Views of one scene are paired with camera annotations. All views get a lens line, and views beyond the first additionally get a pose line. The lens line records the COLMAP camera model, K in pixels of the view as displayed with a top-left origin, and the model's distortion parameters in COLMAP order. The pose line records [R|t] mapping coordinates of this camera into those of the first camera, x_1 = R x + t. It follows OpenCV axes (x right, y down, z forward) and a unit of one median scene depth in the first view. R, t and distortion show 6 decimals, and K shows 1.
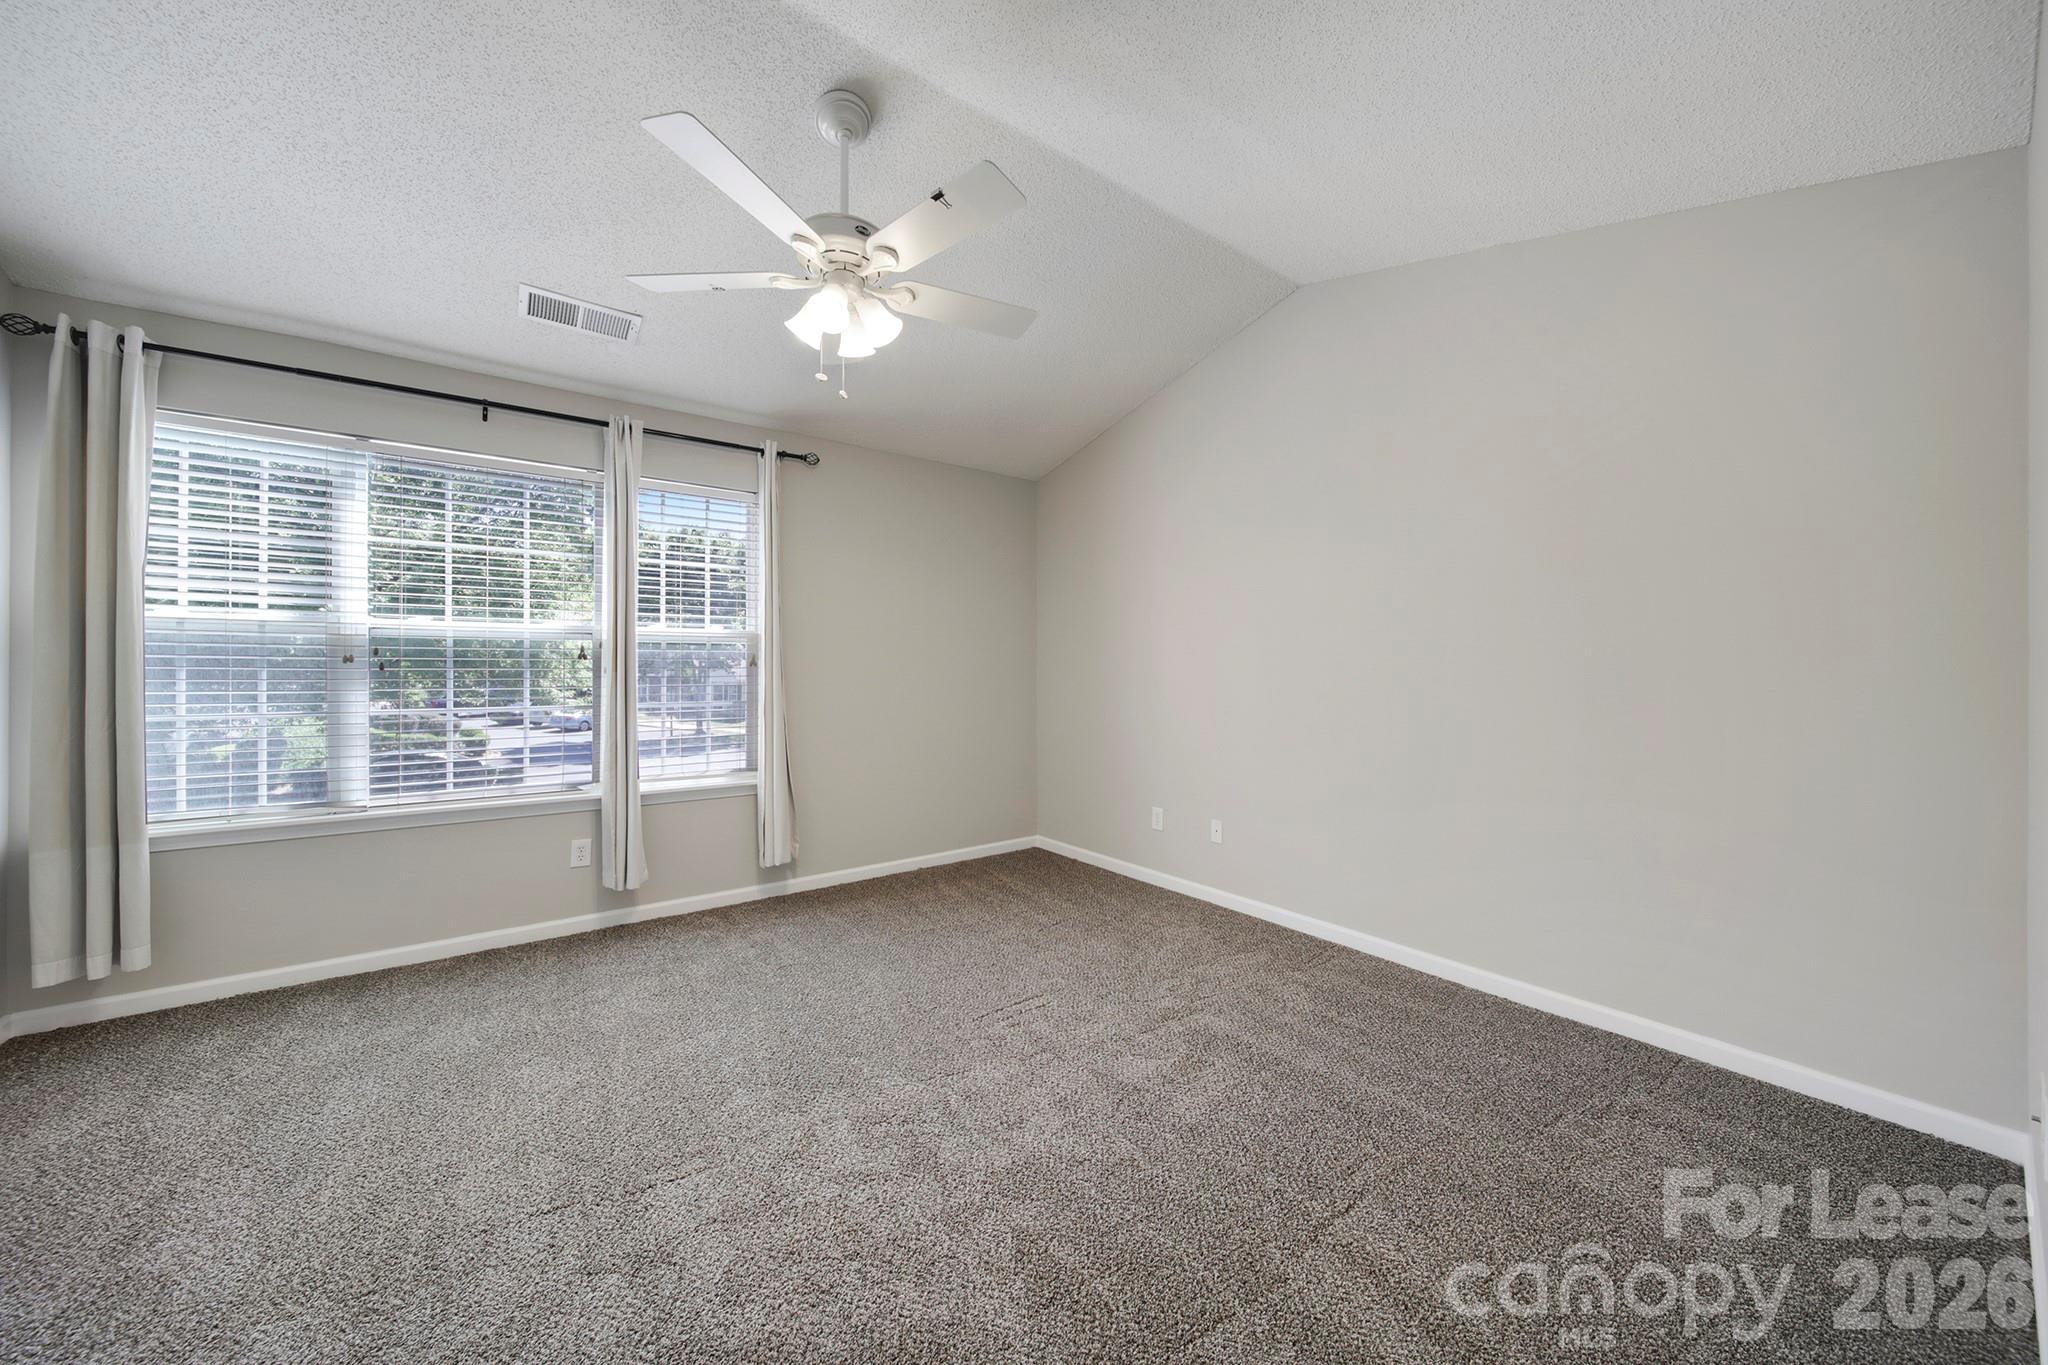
lens RADIAL K [[720.5, 0, 1016.4], [0, 720.5, 671.0], [0, 0, 1]] dist [0.002539, -0.000137]
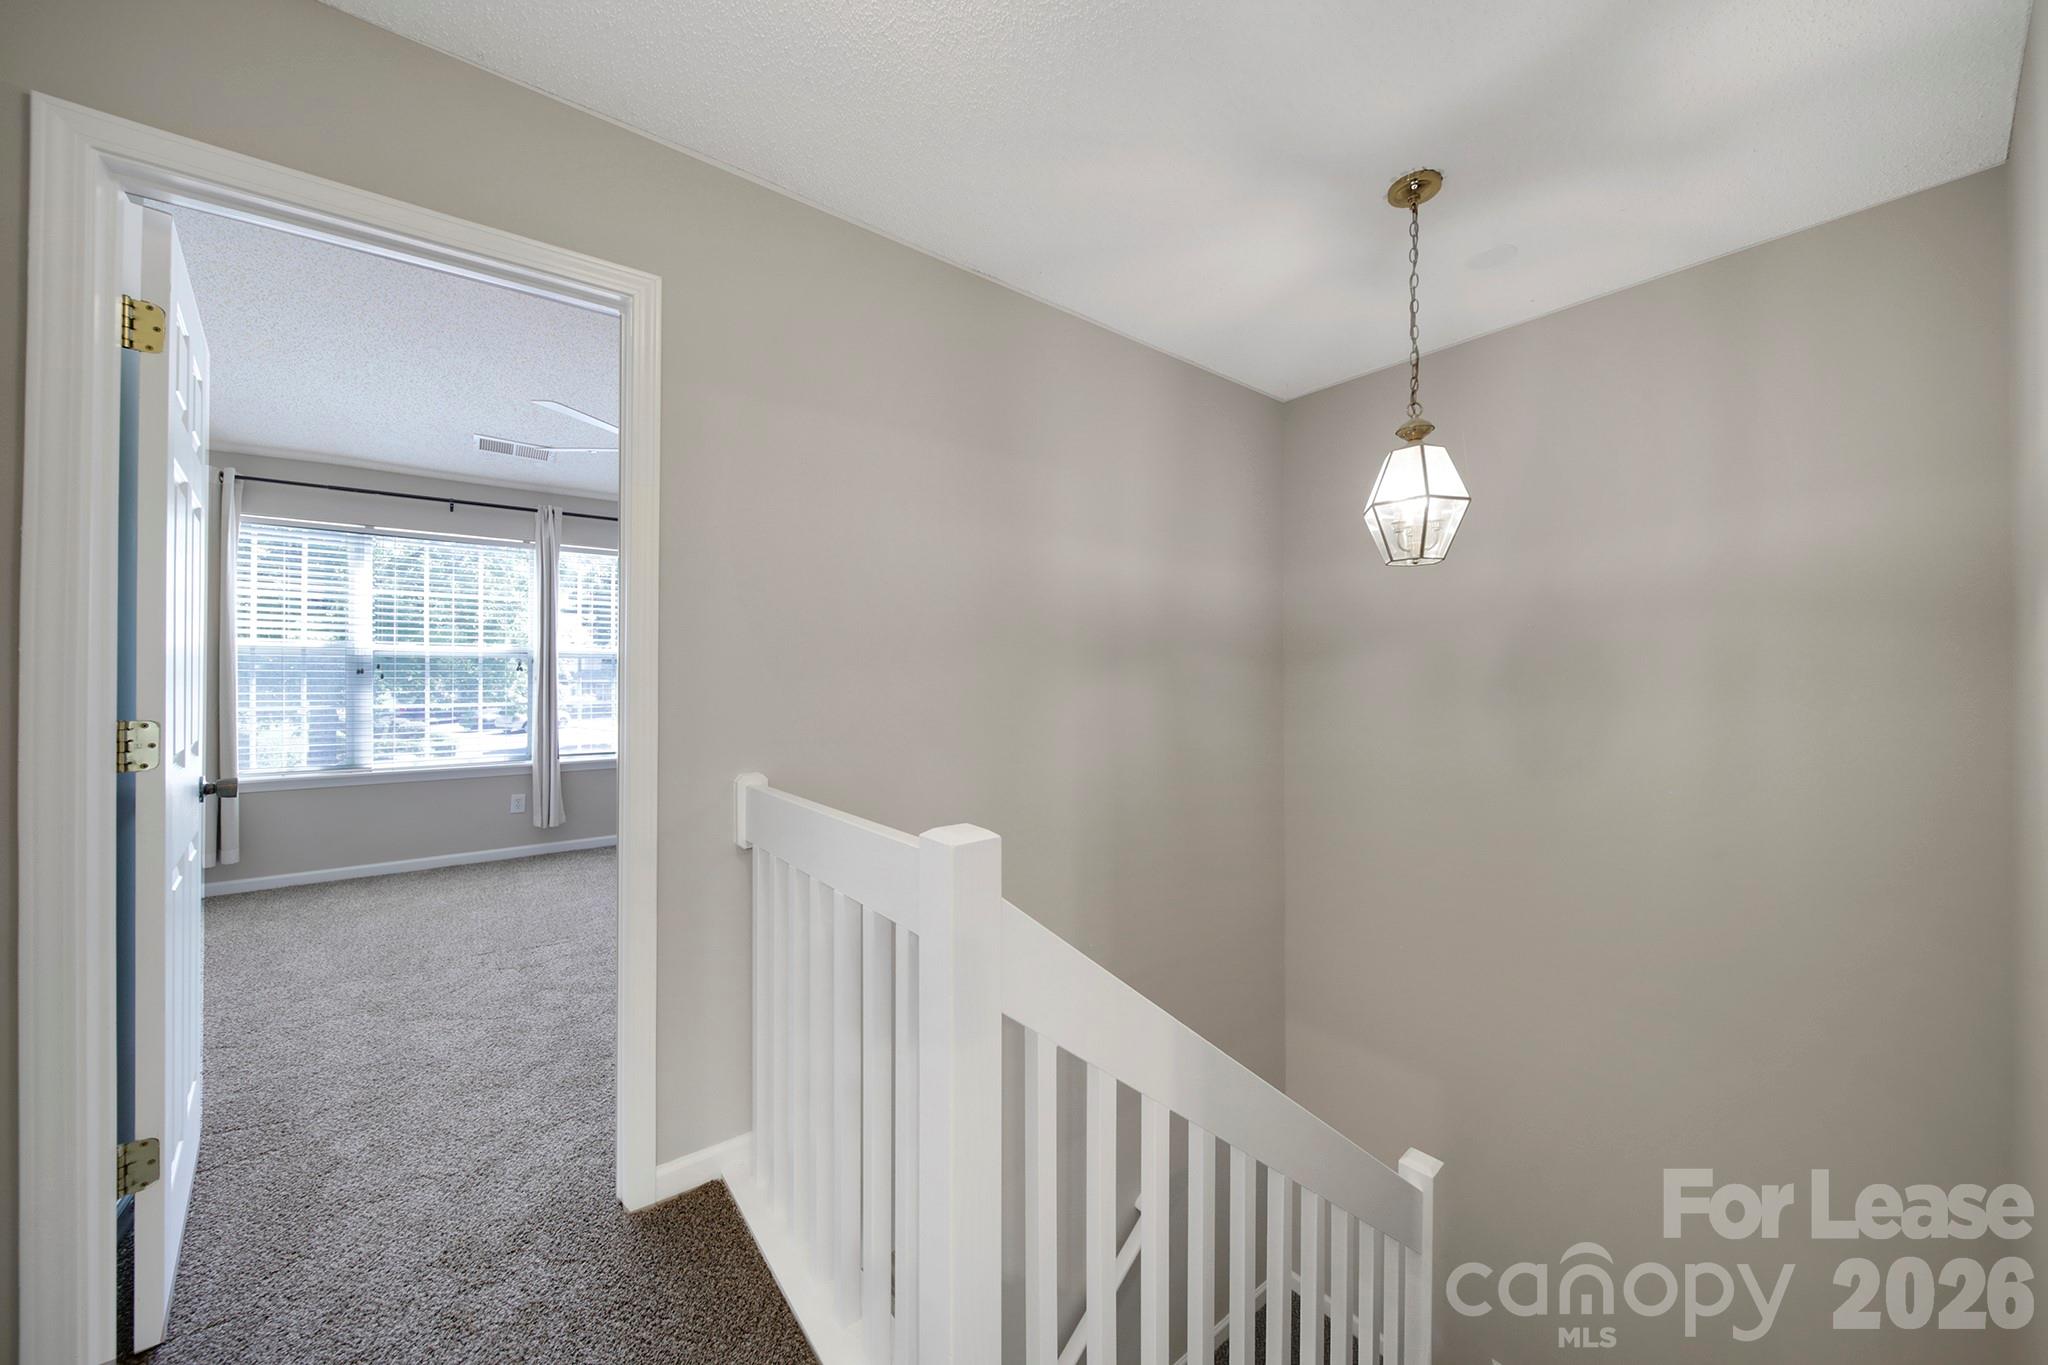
lens RADIAL K [[720.5, 0, 1016.4], [0, 720.5, 671.0], [0, 0, 1]] dist [0.002539, -0.000137]
pose [[0.999620, -0.002433, 0.027459, 0.418694], [0.002618, 0.999974, -0.006679, -0.003299], [-0.027442, 0.006748, 0.999601, -0.560350]]
